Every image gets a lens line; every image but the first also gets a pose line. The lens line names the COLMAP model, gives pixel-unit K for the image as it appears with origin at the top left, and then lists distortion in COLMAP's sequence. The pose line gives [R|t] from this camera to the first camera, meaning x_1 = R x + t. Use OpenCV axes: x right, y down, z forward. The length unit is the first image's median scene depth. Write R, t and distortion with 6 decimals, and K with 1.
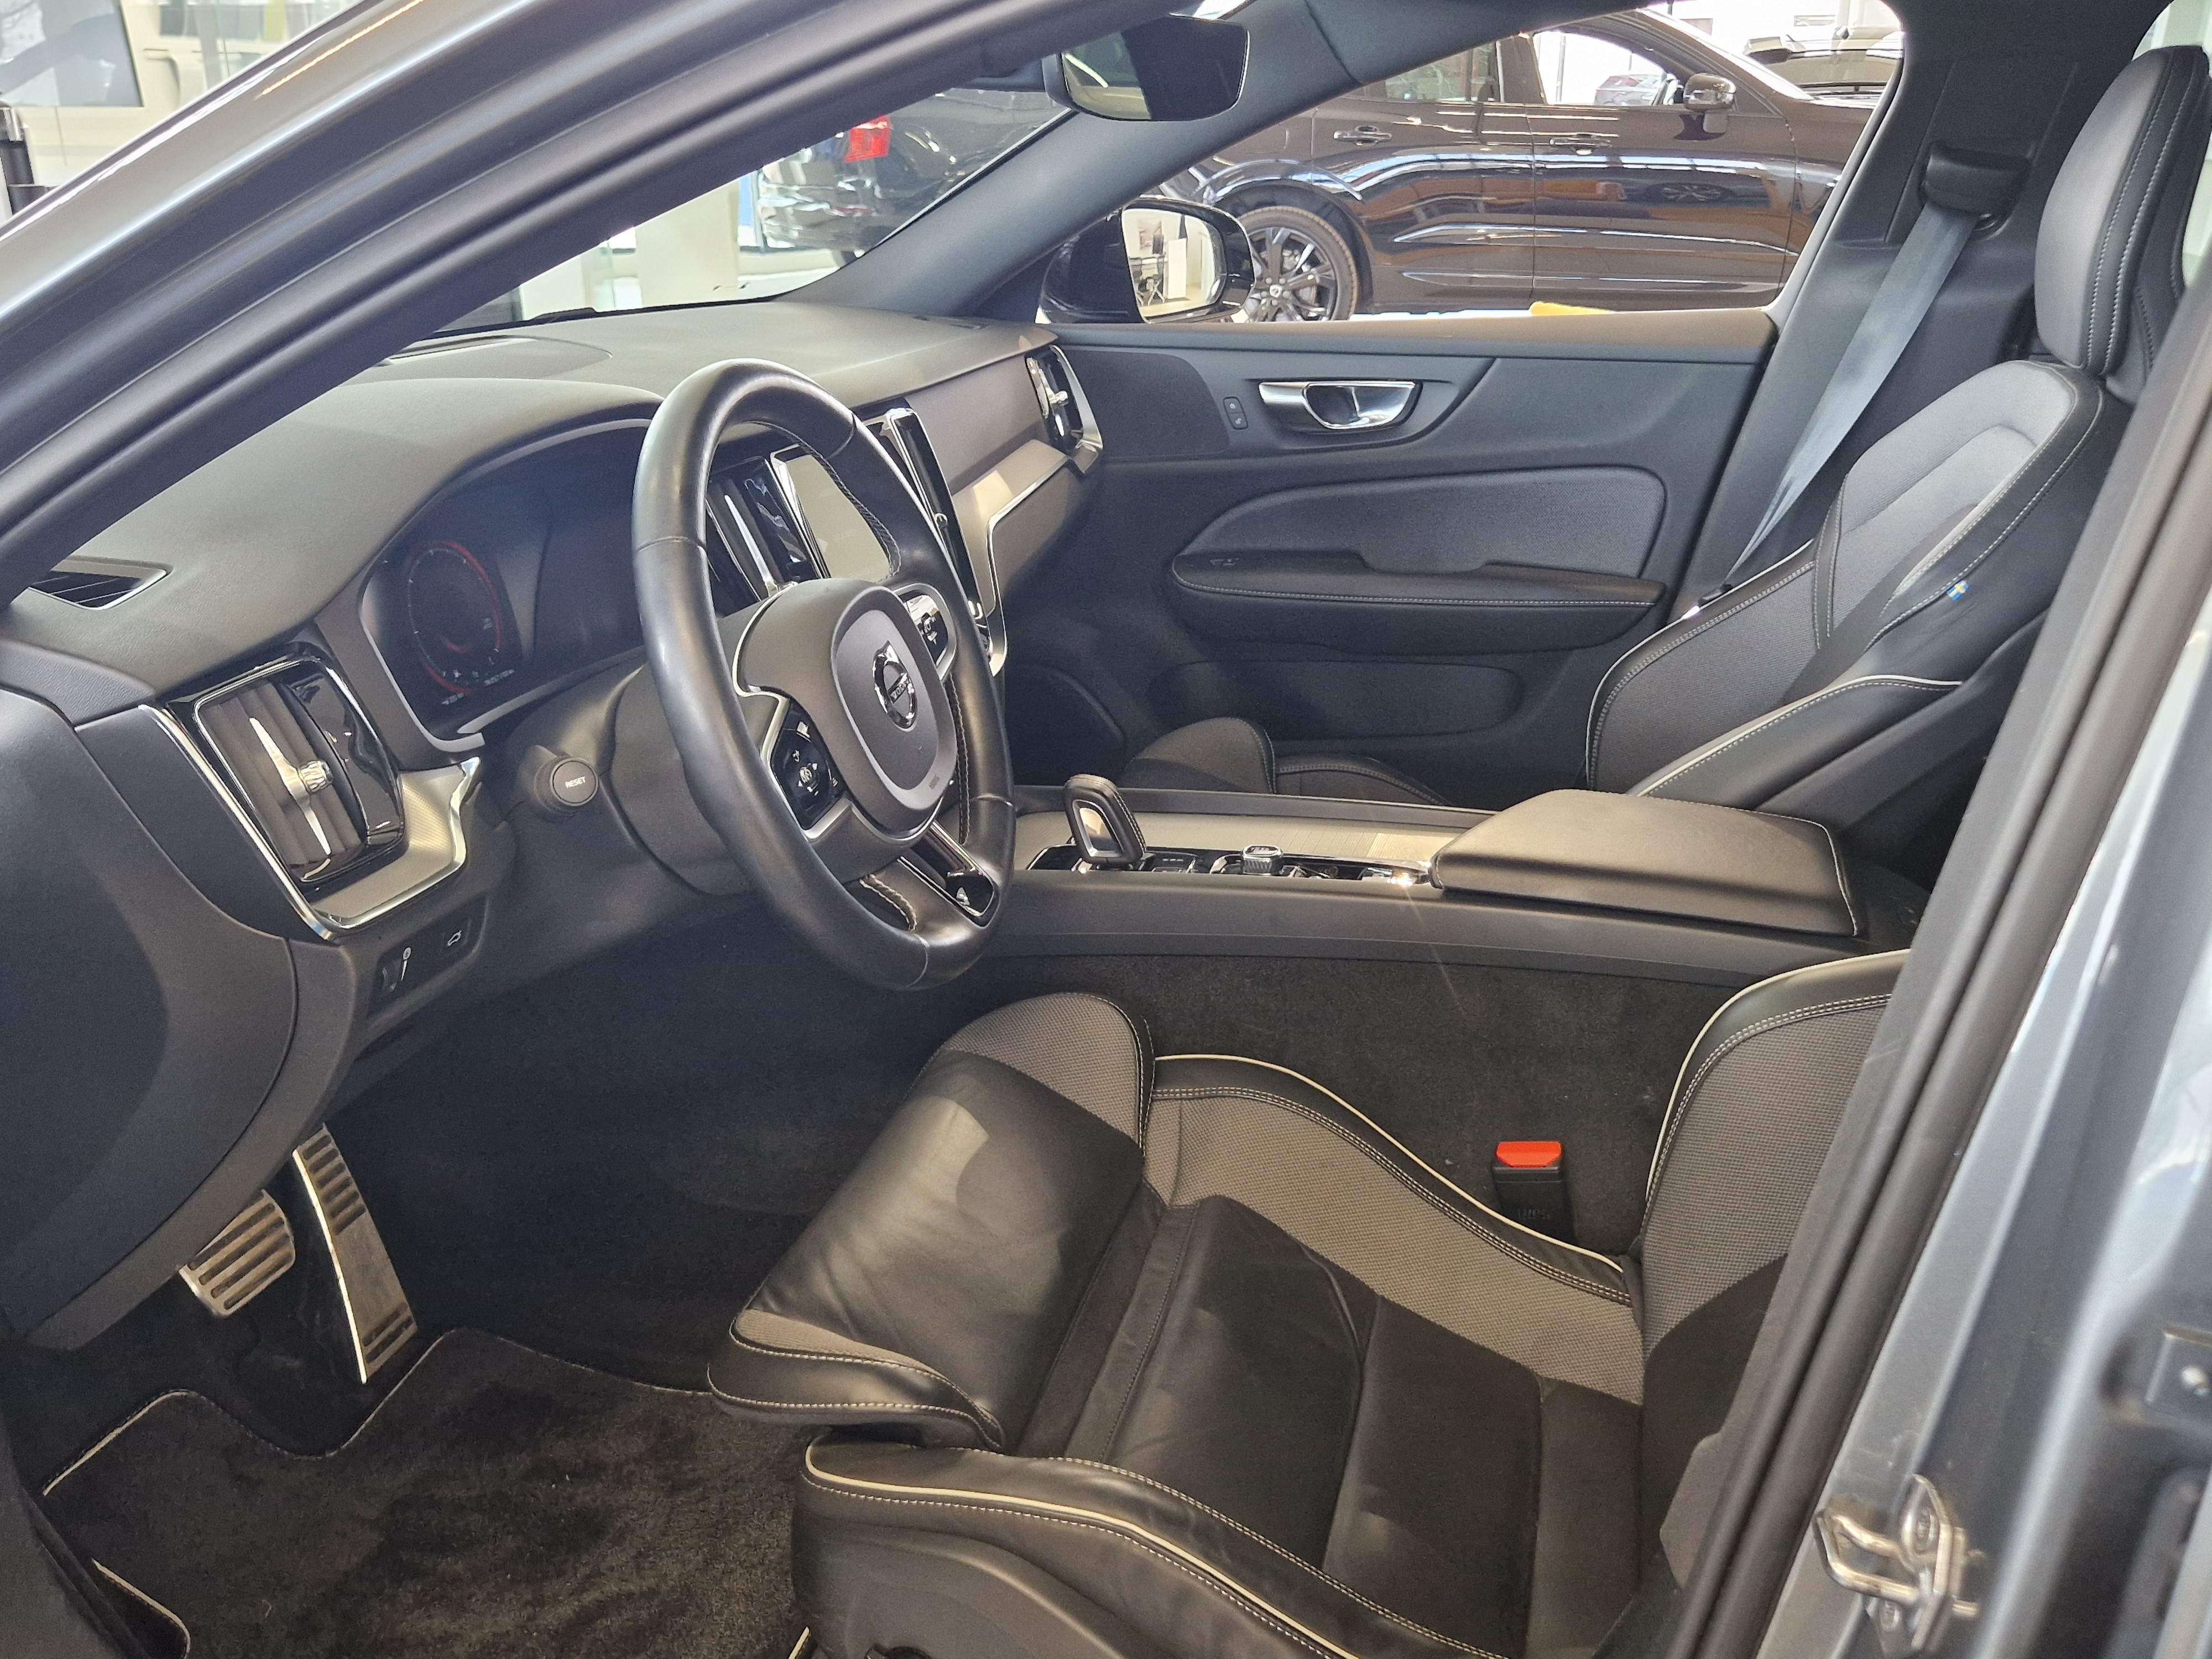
lens RADIAL K [[2027.2, 0, 1093.7], [0, 2027.2, 837.1], [0, 0, 1]] dist [0.055954, -0.039481]
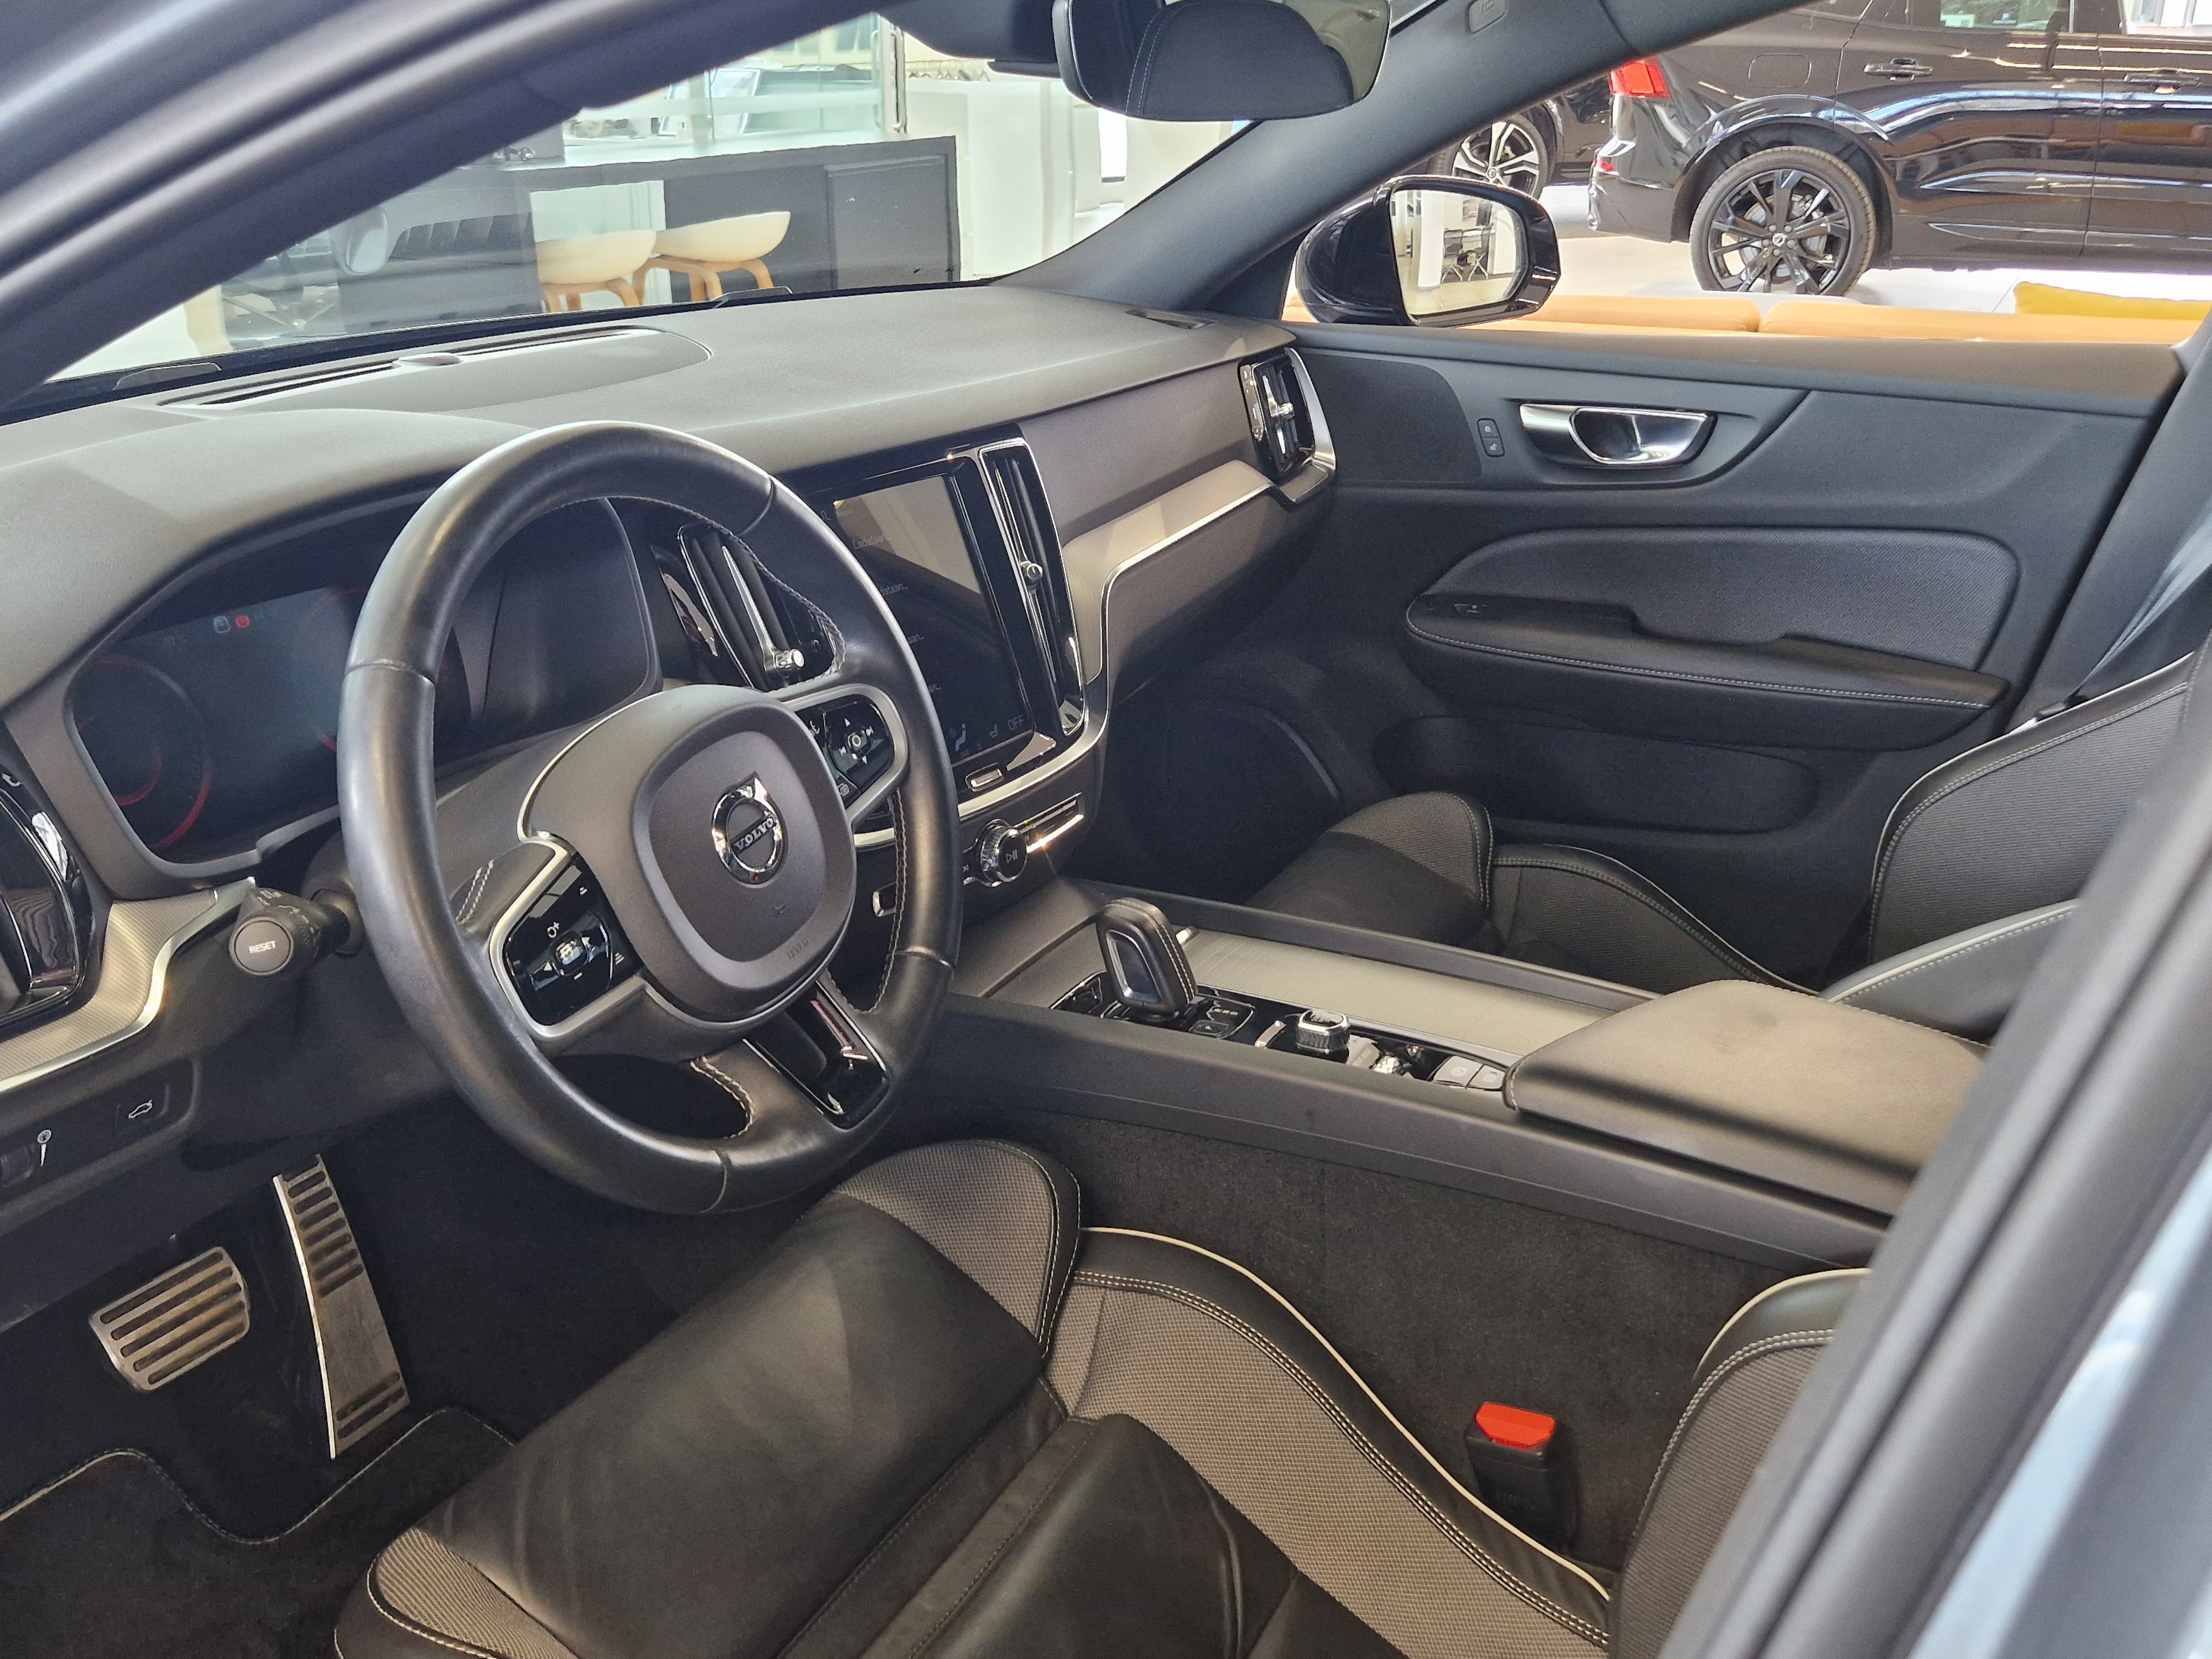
lens RADIAL K [[2027.2, 0, 1093.7], [0, 2027.2, 837.1], [0, 0, 1]] dist [0.055954, -0.039481]
pose [[0.968965, 0.100792, -0.225716, 0.119349], [-0.092937, 0.994646, 0.045187, -0.066272], [0.229062, -0.022807, 0.973145, 0.131324]]
